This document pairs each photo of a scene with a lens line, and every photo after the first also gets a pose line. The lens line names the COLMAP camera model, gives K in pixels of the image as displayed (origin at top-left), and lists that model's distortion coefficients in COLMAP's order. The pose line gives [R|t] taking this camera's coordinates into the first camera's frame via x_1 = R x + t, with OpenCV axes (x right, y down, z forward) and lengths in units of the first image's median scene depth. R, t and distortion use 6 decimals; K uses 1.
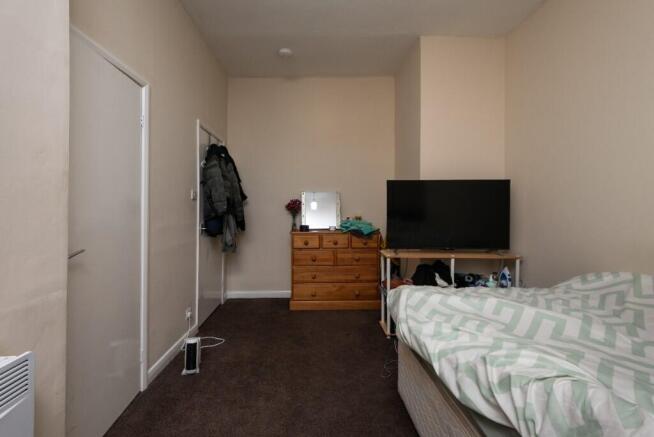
lens RADIAL K [[299.3, 0, 317.2], [0, 299.3, 210.2], [0, 0, 1]] dist [0.032141, -0.021414]
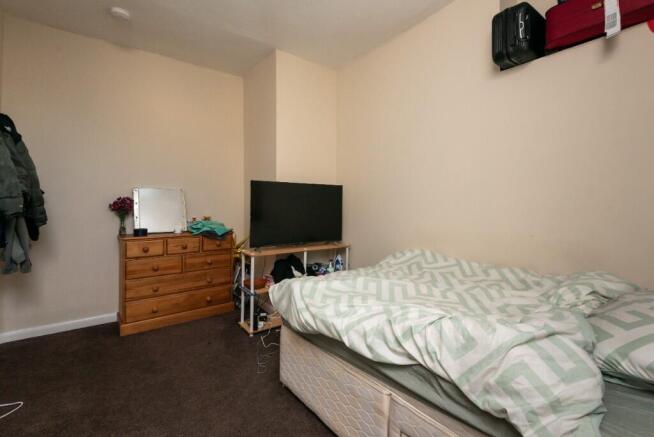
lens RADIAL K [[299.3, 0, 317.2], [0, 299.3, 210.2], [0, 0, 1]] dist [0.032141, -0.021414]
pose [[0.798068, -0.004933, 0.602548, -0.191701], [0.006656, 0.999978, -0.000629, 0.003389], [-0.602531, 0.004513, 0.798083, 0.056231]]
